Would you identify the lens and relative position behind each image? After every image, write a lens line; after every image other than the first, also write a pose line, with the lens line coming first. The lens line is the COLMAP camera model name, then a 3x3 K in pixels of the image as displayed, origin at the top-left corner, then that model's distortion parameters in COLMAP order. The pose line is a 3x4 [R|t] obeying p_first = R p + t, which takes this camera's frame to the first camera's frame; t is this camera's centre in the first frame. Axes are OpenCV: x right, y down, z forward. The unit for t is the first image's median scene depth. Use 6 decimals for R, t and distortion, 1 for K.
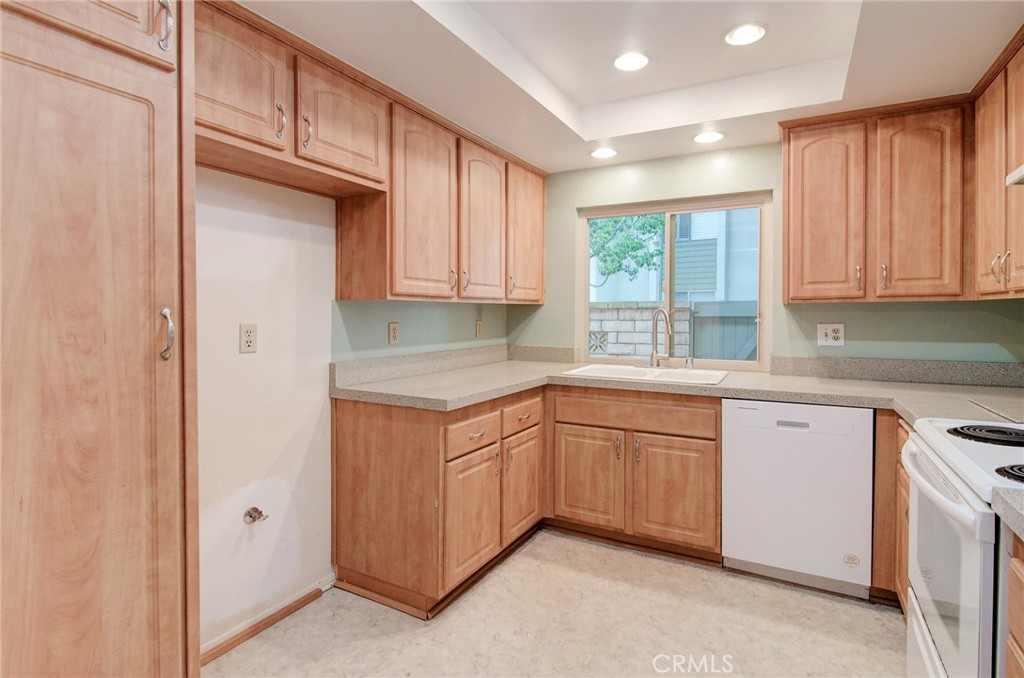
lens RADIAL K [[523.1, 0, 489.5], [0, 523.1, 323.2], [0, 0, 1]] dist [0.001098, -0.012900]
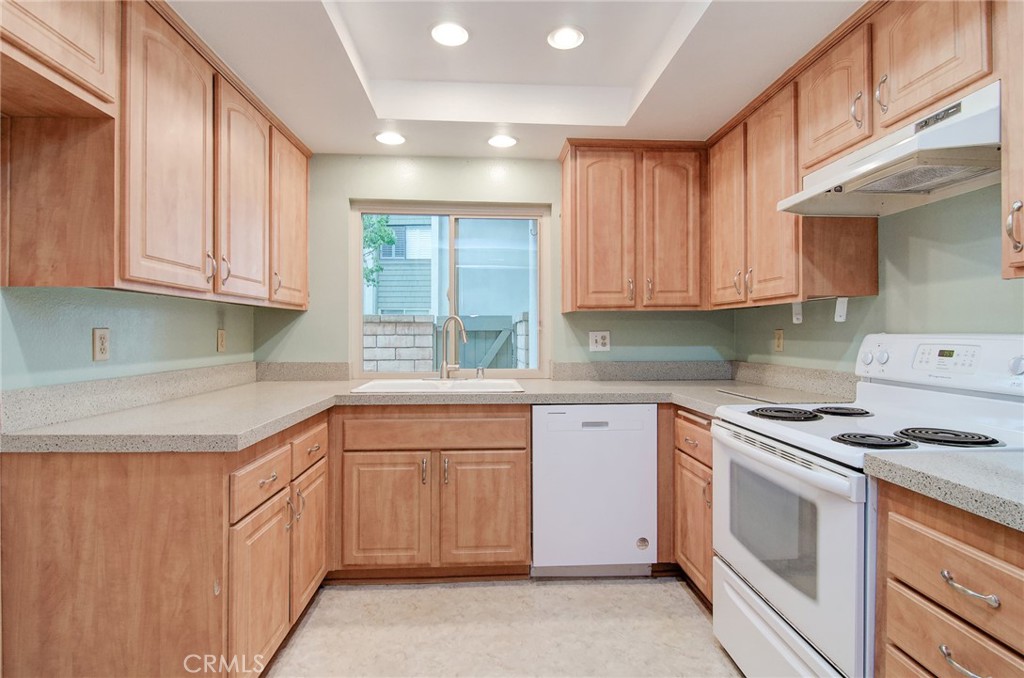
lens RADIAL K [[537.4, 0, 516.1], [0, 537.4, 335.0], [0, 0, 1]] dist [0.000223, -0.012270]
pose [[0.830143, -0.001069, 0.557550, -0.138838], [0.009576, 0.999878, -0.012341, 0.023217], [-0.557469, 0.015584, 0.830052, 0.172296]]
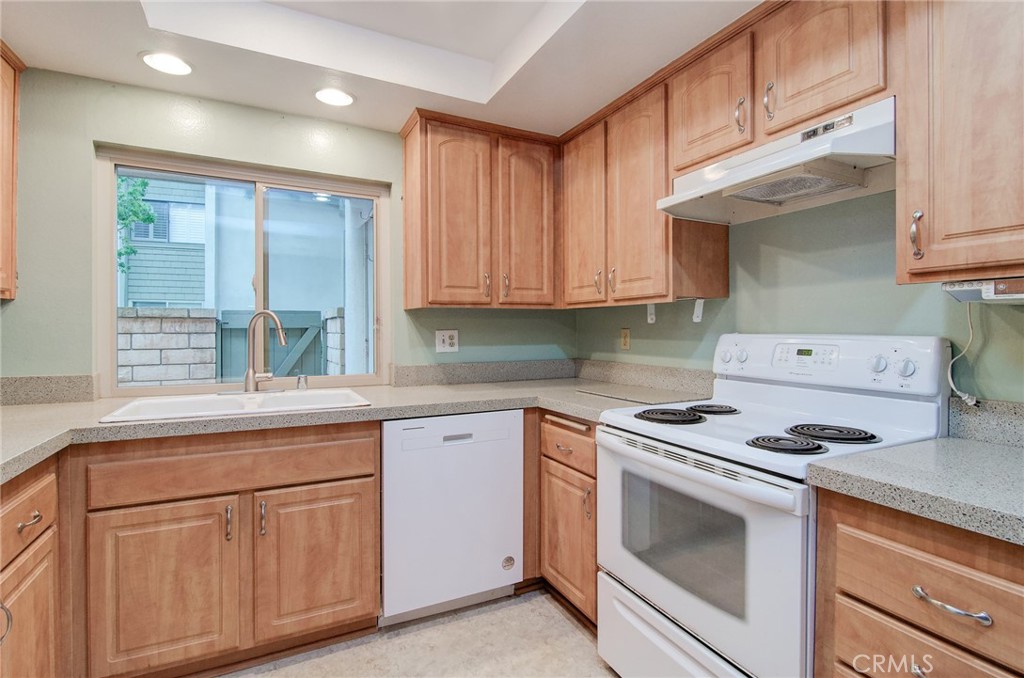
lens RADIAL K [[510.0, 0, 549.6], [0, 510.0, 331.7], [0, 0, 1]] dist [0.005526, -0.010302]
pose [[0.511656, -0.003081, 0.859185, -0.095860], [0.015675, 0.999861, -0.005749, 0.013850], [-0.859048, 0.016410, 0.511633, 0.363834]]
